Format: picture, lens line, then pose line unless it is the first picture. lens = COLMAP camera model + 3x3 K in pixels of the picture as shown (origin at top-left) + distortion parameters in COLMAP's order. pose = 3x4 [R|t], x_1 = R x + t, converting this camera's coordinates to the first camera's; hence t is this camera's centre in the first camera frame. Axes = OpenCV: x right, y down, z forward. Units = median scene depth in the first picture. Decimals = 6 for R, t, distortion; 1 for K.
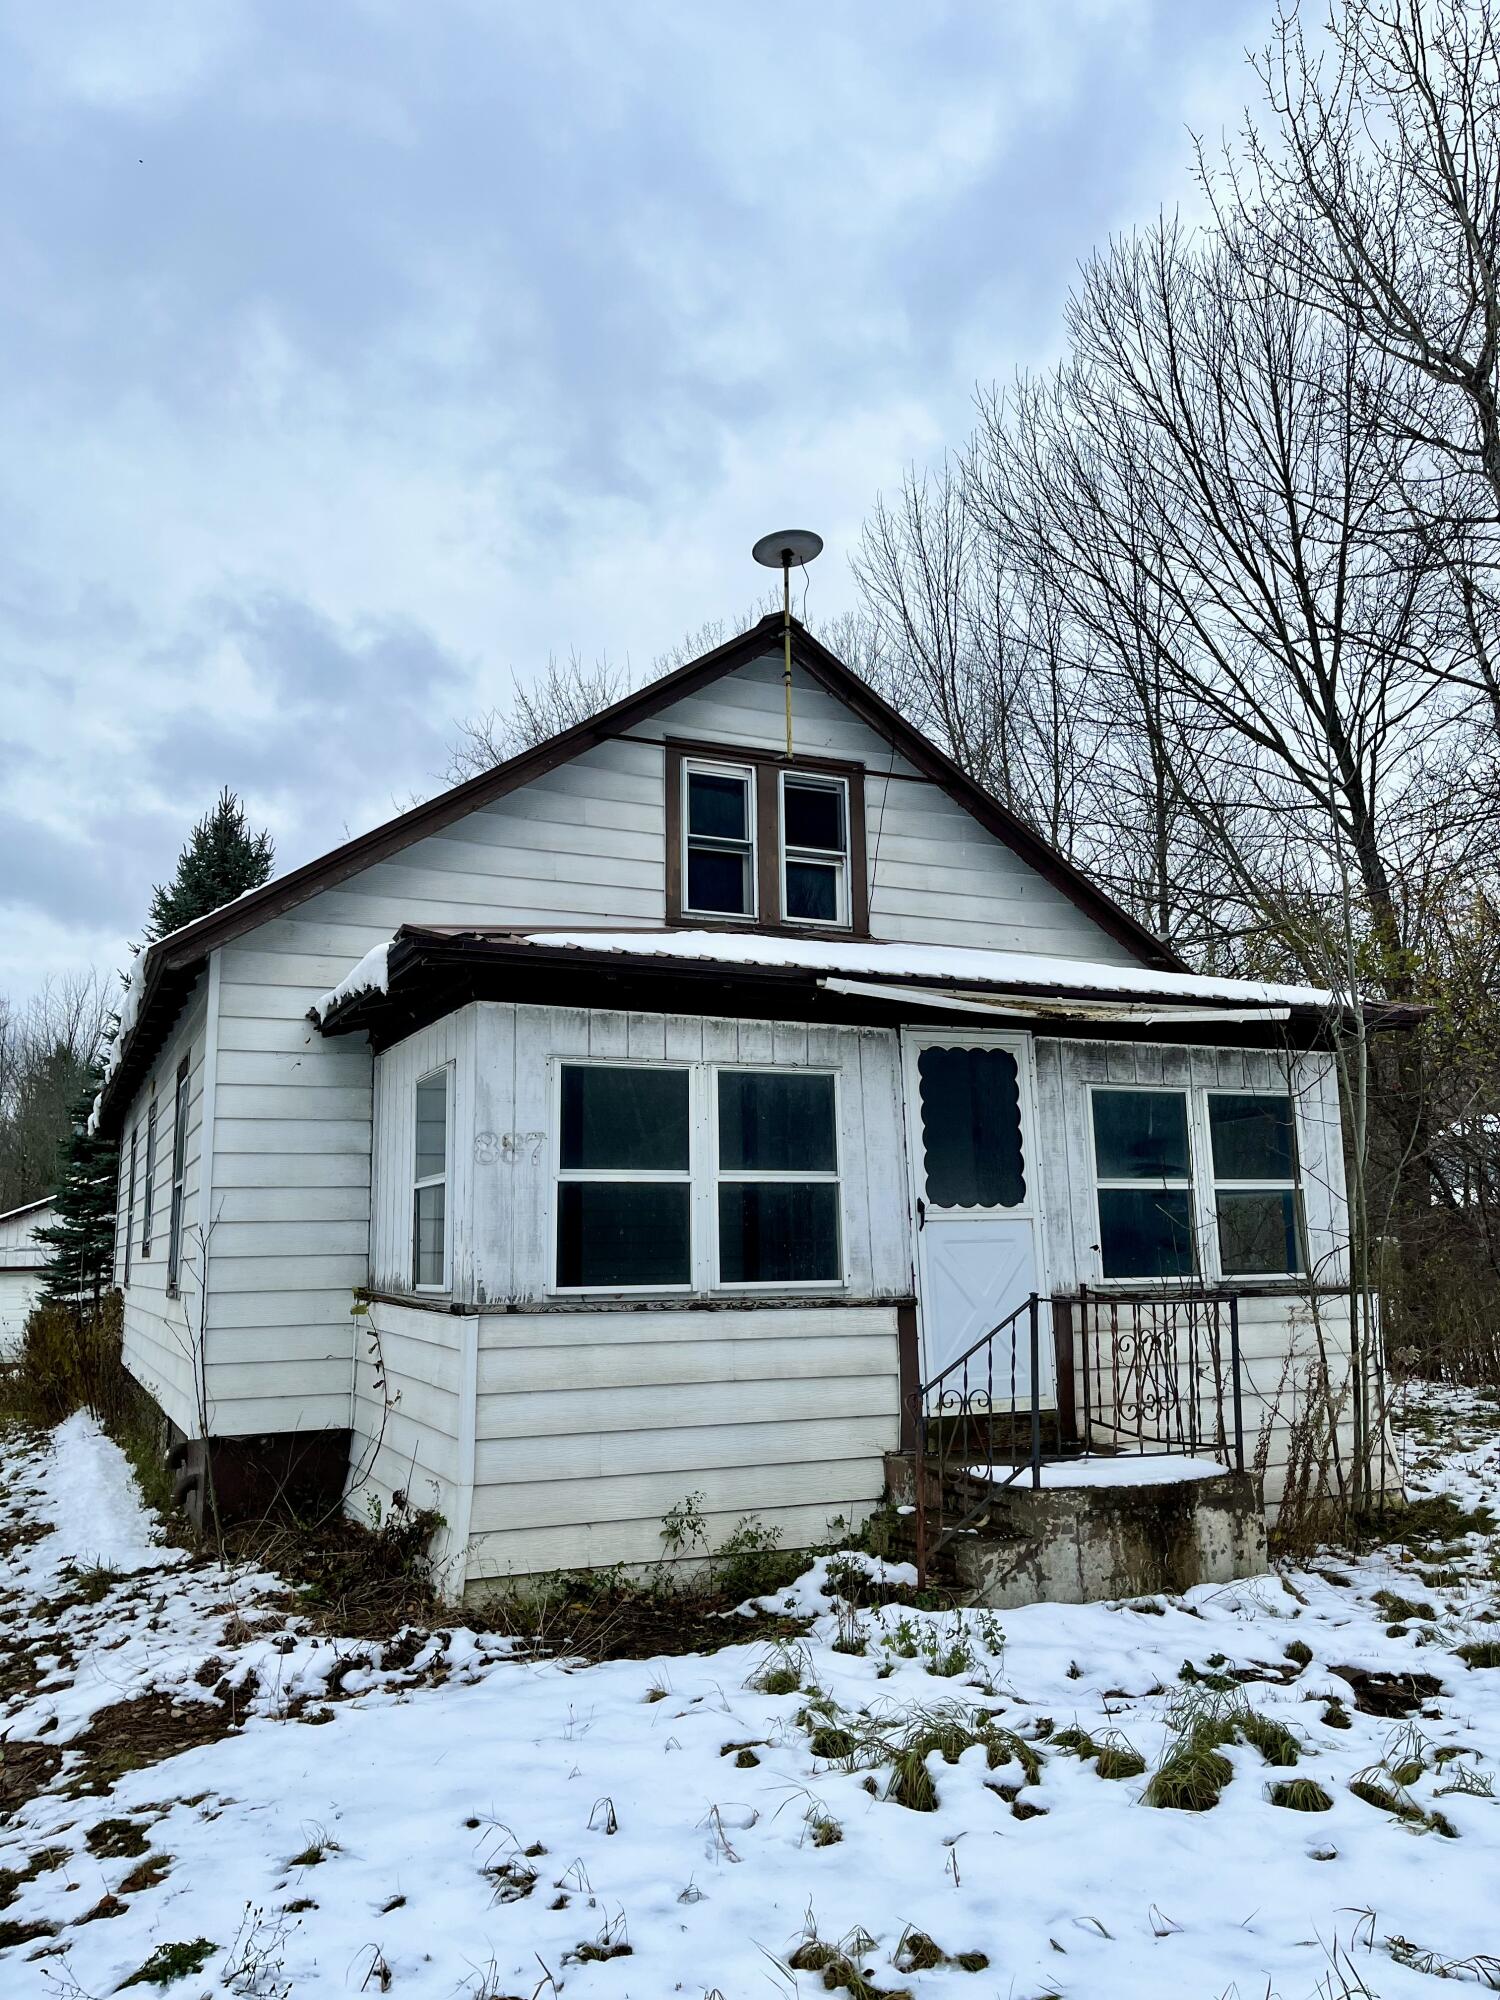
lens RADIAL K [[1506.1, 0, 752.1], [0, 1506.1, 1005.1], [0, 0, 1]] dist [0.069718, -0.095636]
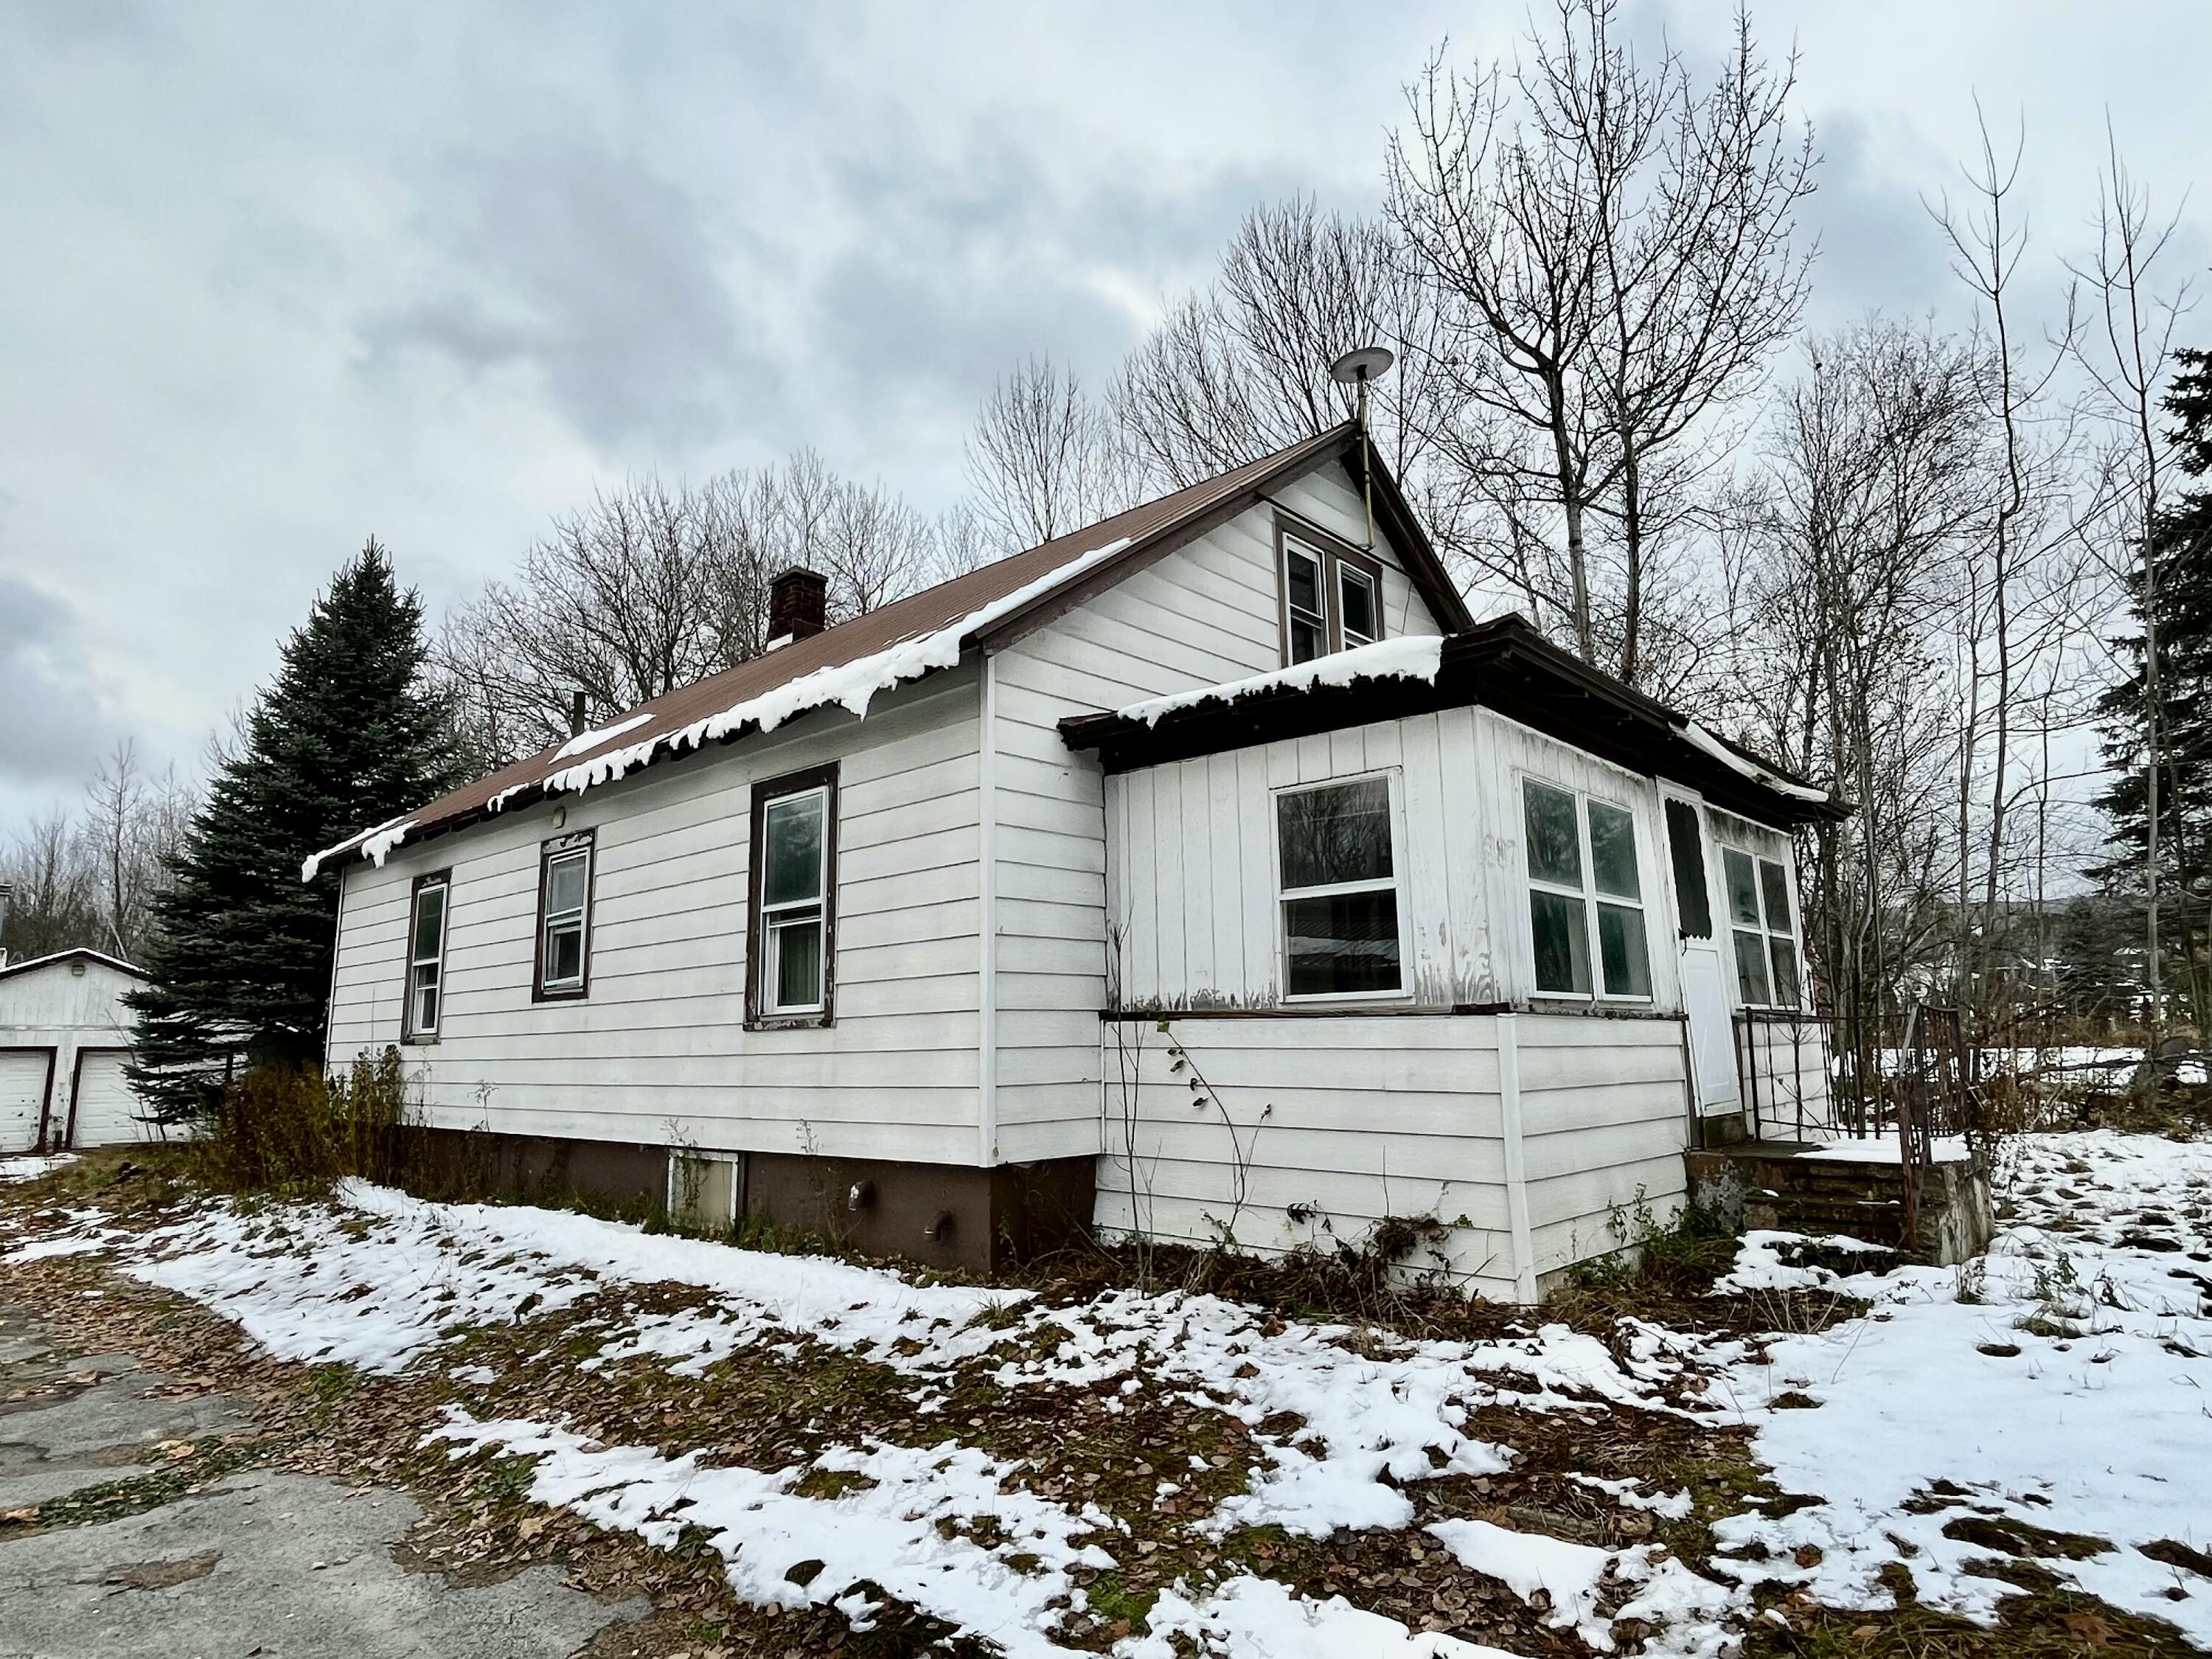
lens RADIAL K [[1260.1, 0, 1101.3], [0, 1260.1, 823.4], [0, 0, 1]] dist [0.008839, 0.000522]
pose [[0.922686, 0.067713, 0.379560, -0.582338], [-0.060050, 0.997682, -0.032007, 0.094661], [-0.380848, 0.006740, 0.924613, 0.255304]]
